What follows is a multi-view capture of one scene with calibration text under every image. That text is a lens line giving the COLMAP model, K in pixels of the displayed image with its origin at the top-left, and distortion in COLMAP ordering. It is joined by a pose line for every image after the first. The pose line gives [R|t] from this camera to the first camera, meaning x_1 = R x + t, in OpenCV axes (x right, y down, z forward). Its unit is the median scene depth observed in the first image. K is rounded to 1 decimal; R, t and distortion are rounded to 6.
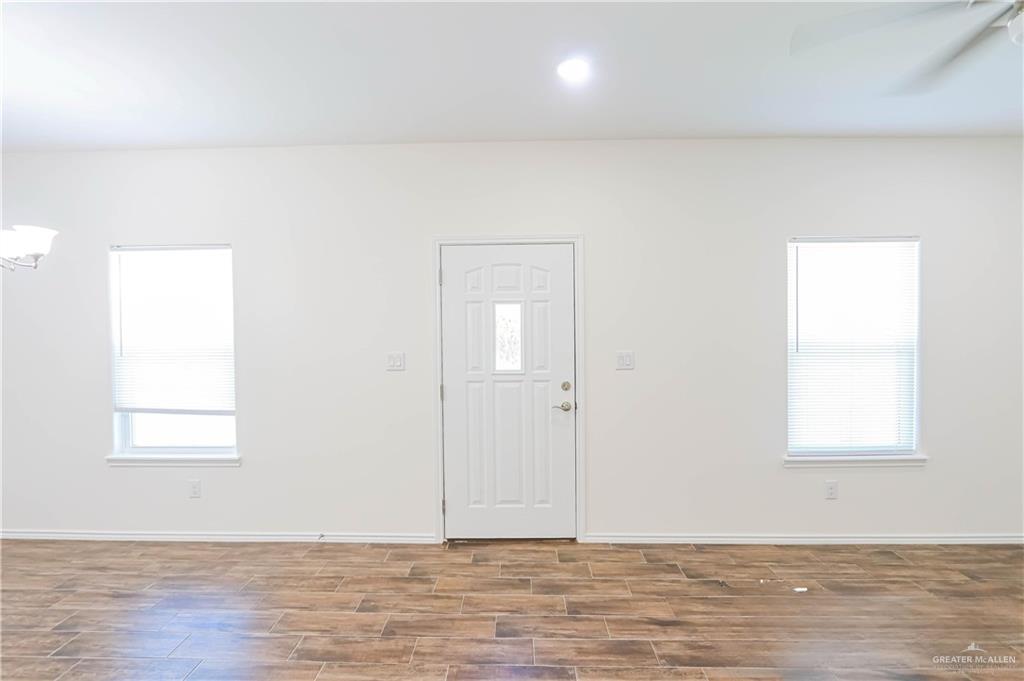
lens RADIAL K [[474.8, 0, 509.3], [0, 474.8, 334.8], [0, 0, 1]] dist [-0.017085, 0.001053]
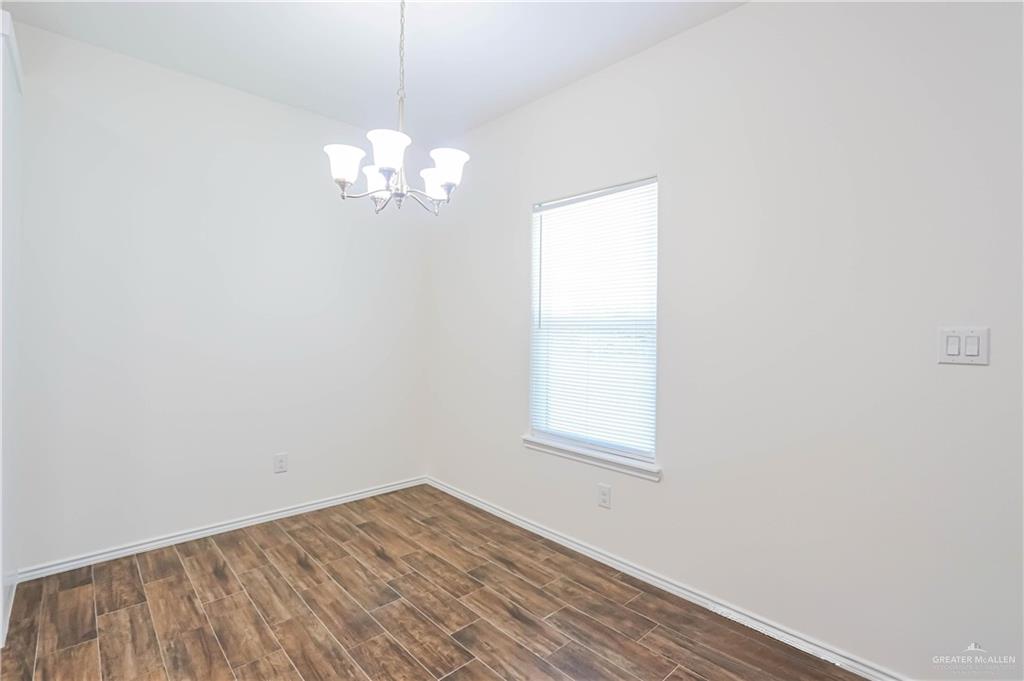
lens RADIAL K [[474.8, 0, 509.3], [0, 474.8, 334.8], [0, 0, 1]] dist [-0.017085, 0.001053]
pose [[0.700075, 0.028112, -0.713516, -0.253973], [-0.028097, 0.999535, 0.011813, 0.060248], [0.713516, 0.011778, 0.700540, 0.375844]]
